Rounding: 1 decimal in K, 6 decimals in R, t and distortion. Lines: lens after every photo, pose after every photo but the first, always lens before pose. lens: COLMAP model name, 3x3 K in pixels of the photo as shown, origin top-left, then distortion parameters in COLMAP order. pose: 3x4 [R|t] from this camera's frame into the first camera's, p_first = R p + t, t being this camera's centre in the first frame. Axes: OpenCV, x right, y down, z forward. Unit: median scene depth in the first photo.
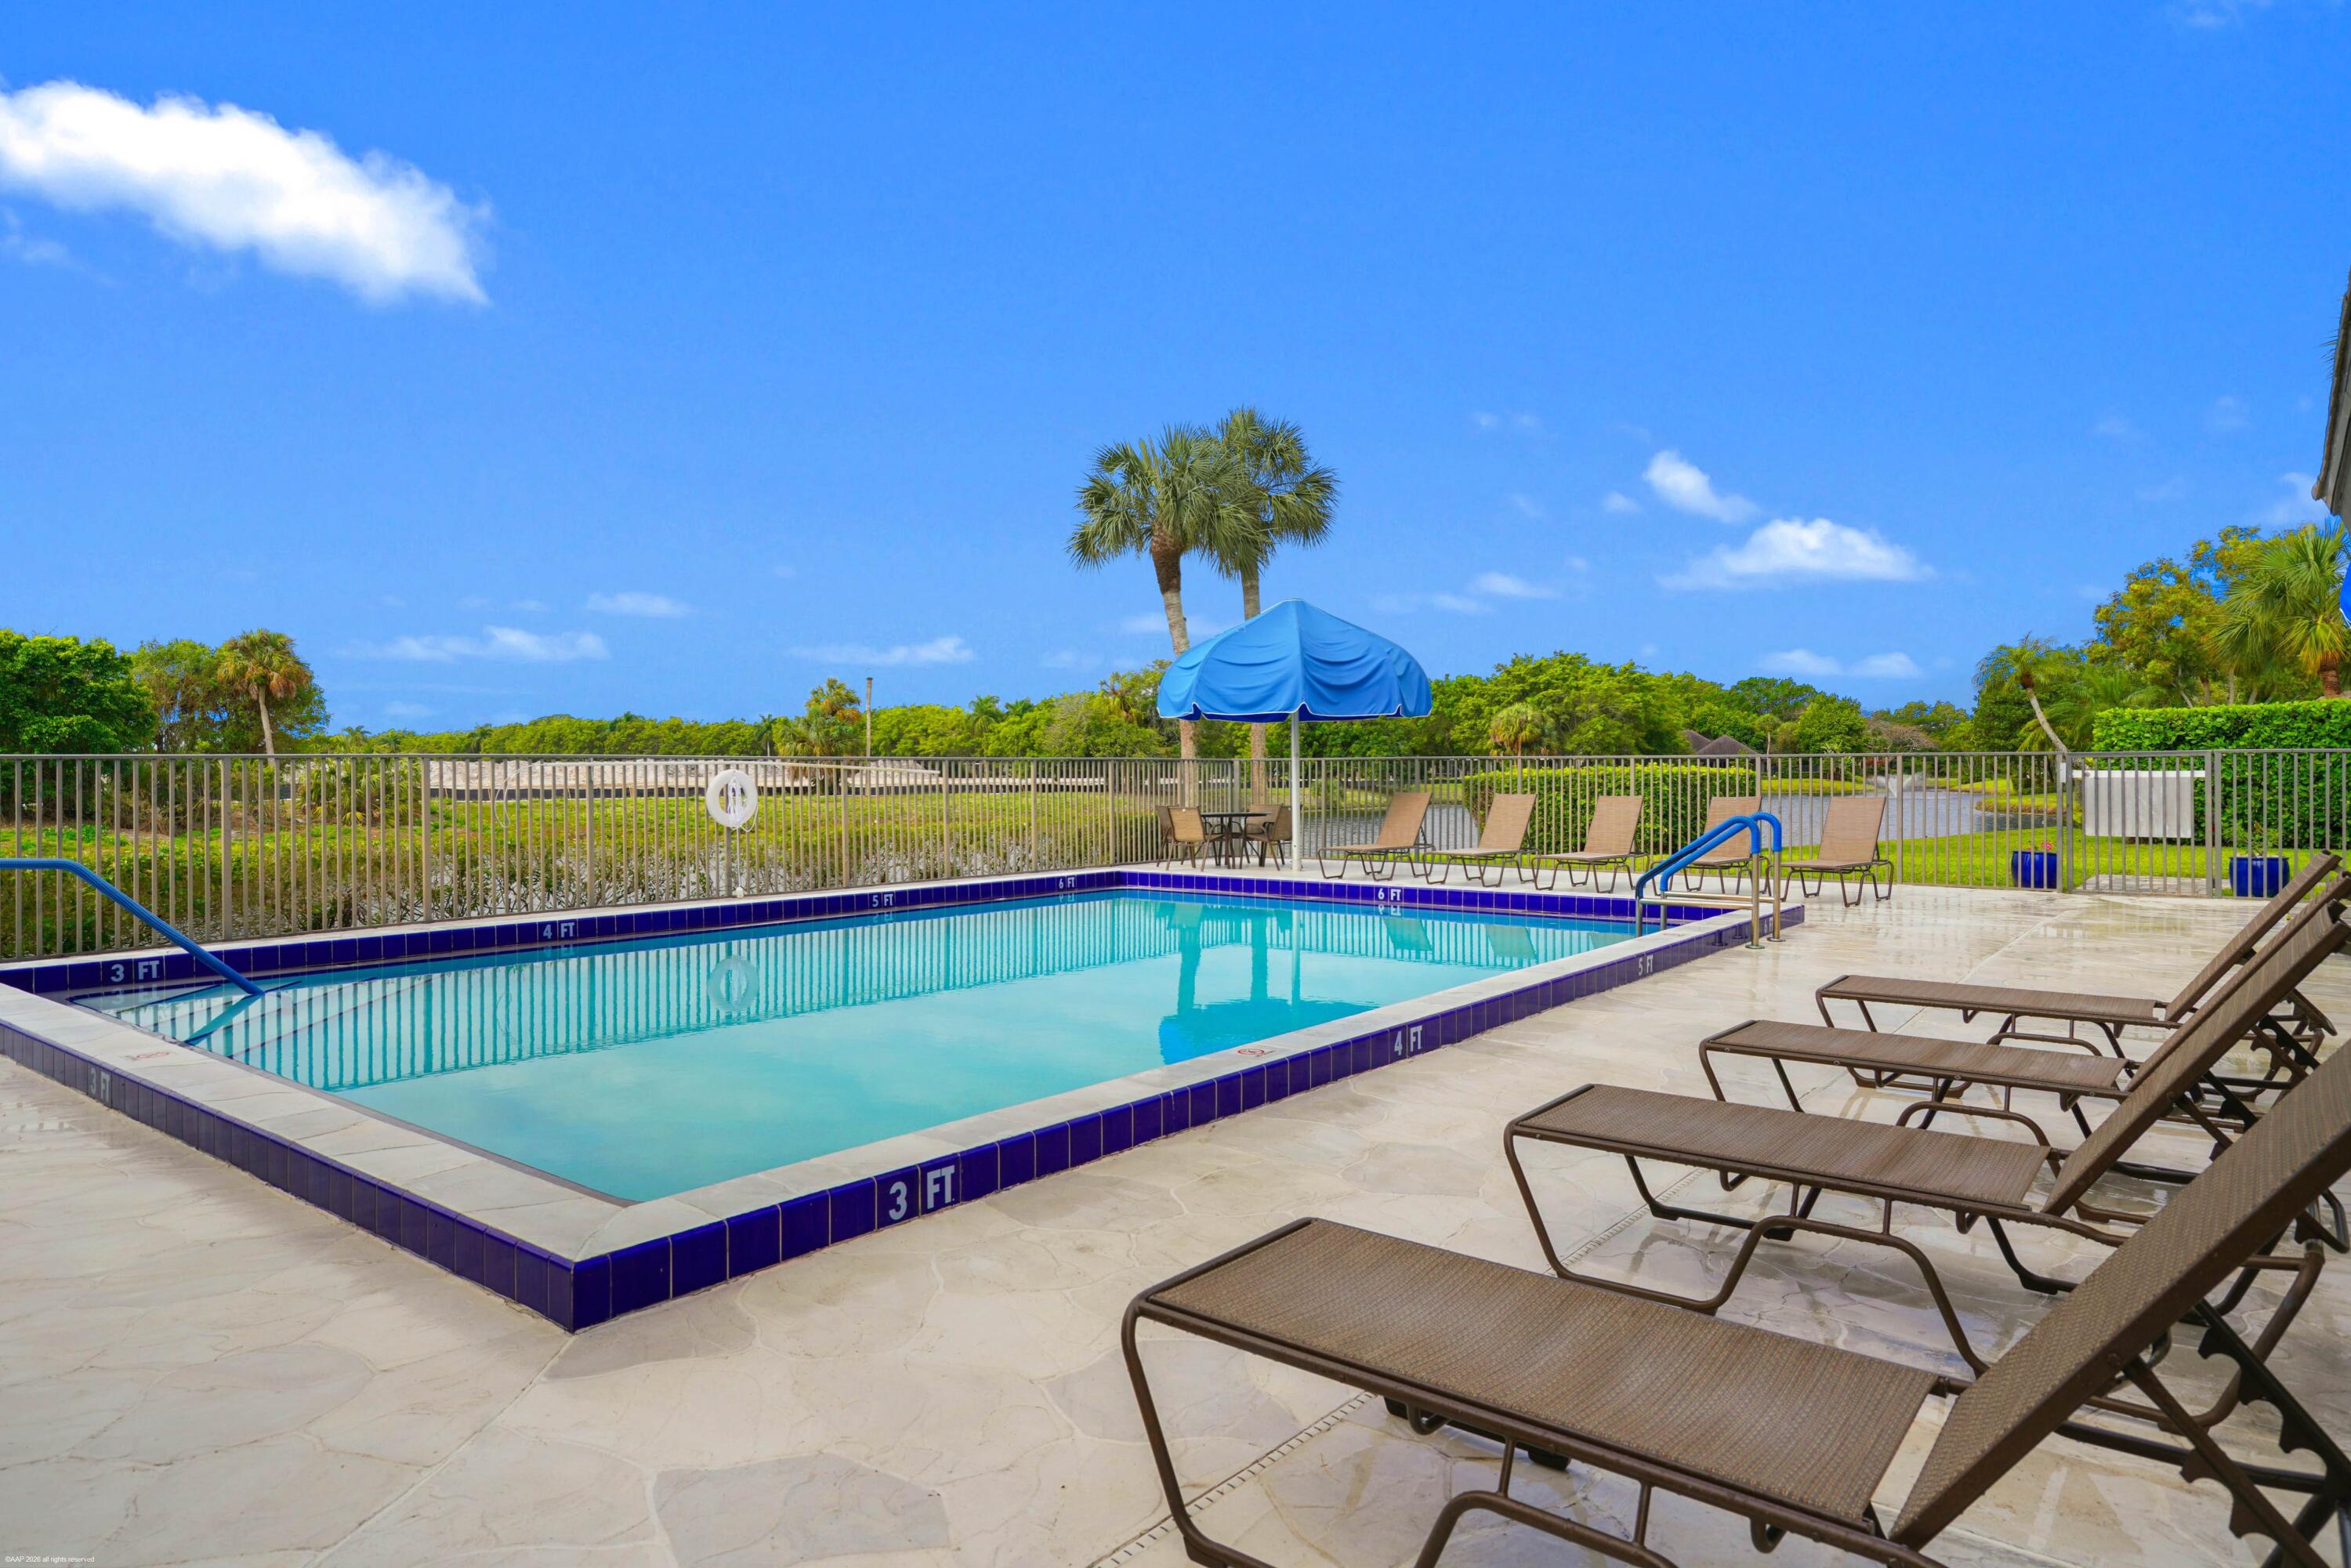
lens RADIAL K [[1382.8, 0, 1175.5], [0, 1382.8, 784.0], [0, 0, 1]] dist [-0.025940, 0.035073]
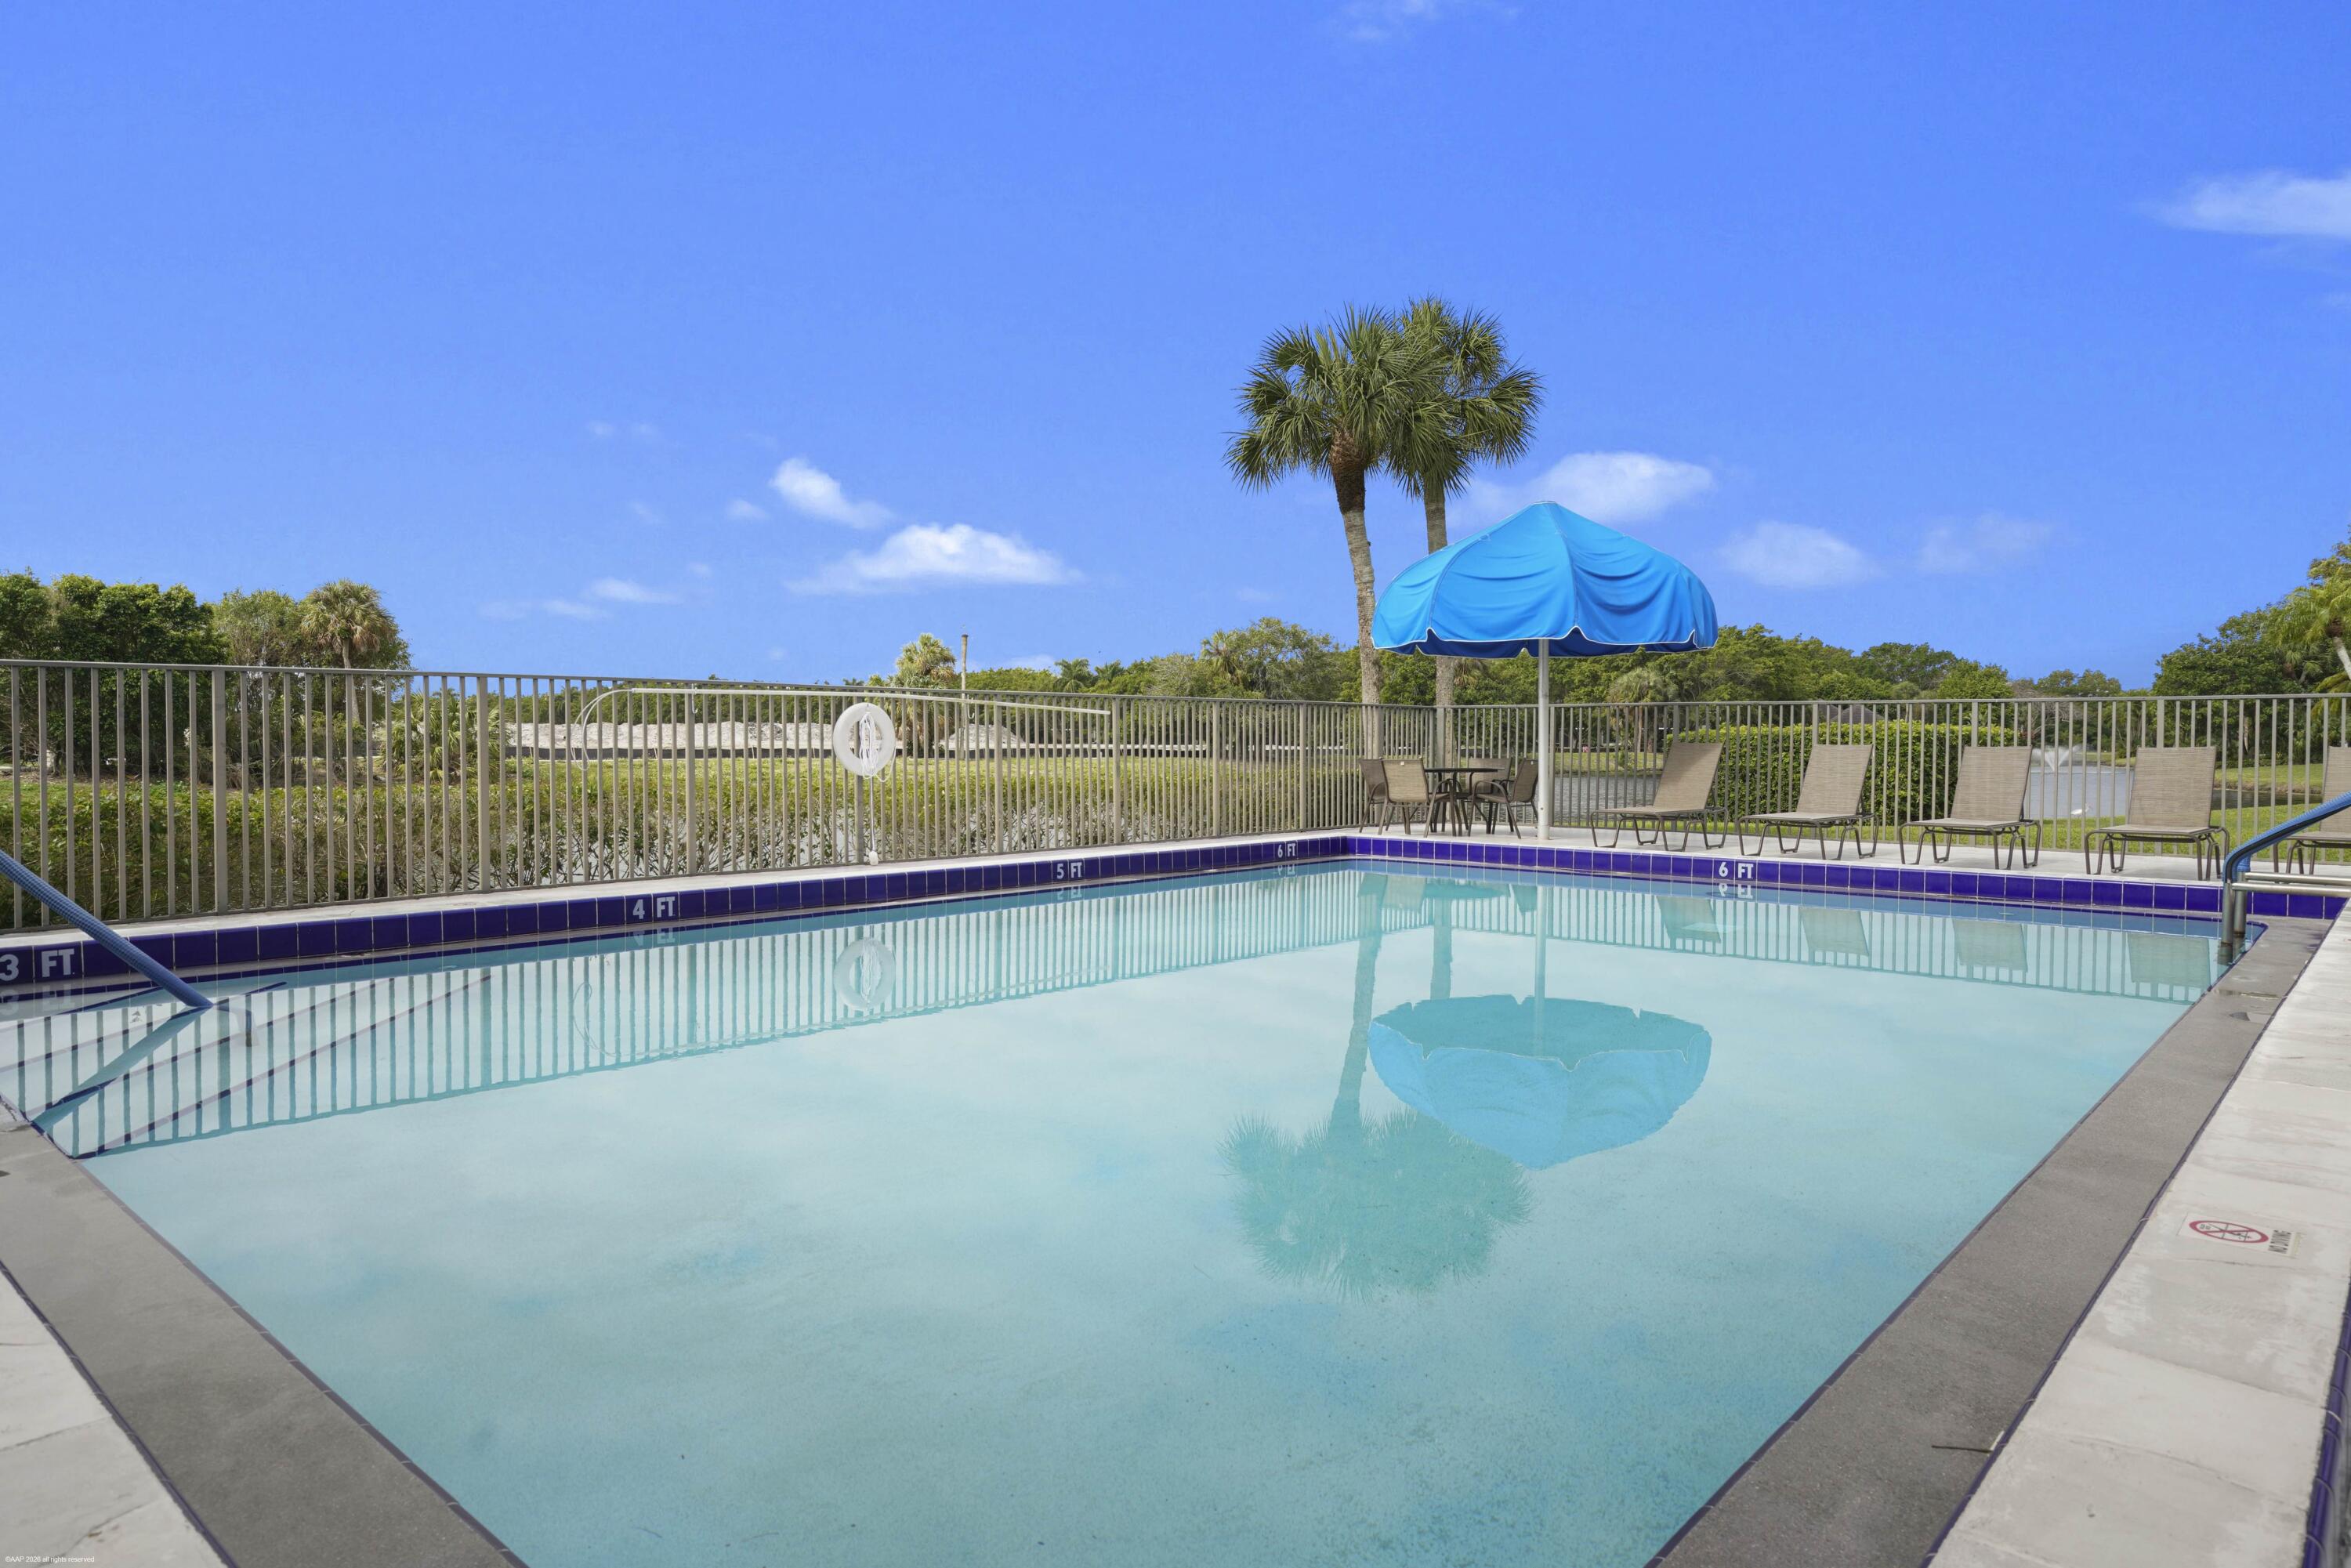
lens RADIAL K [[1400.2, 0, 1175.5], [0, 1400.2, 784.0], [0, 0, 1]] dist [-0.000082, 0.000540]
pose [[0.998262, 0.008765, -0.058268, -0.060466], [-0.007495, 0.999730, 0.021985, 0.010675], [0.058445, -0.021510, 0.998059, 0.129988]]
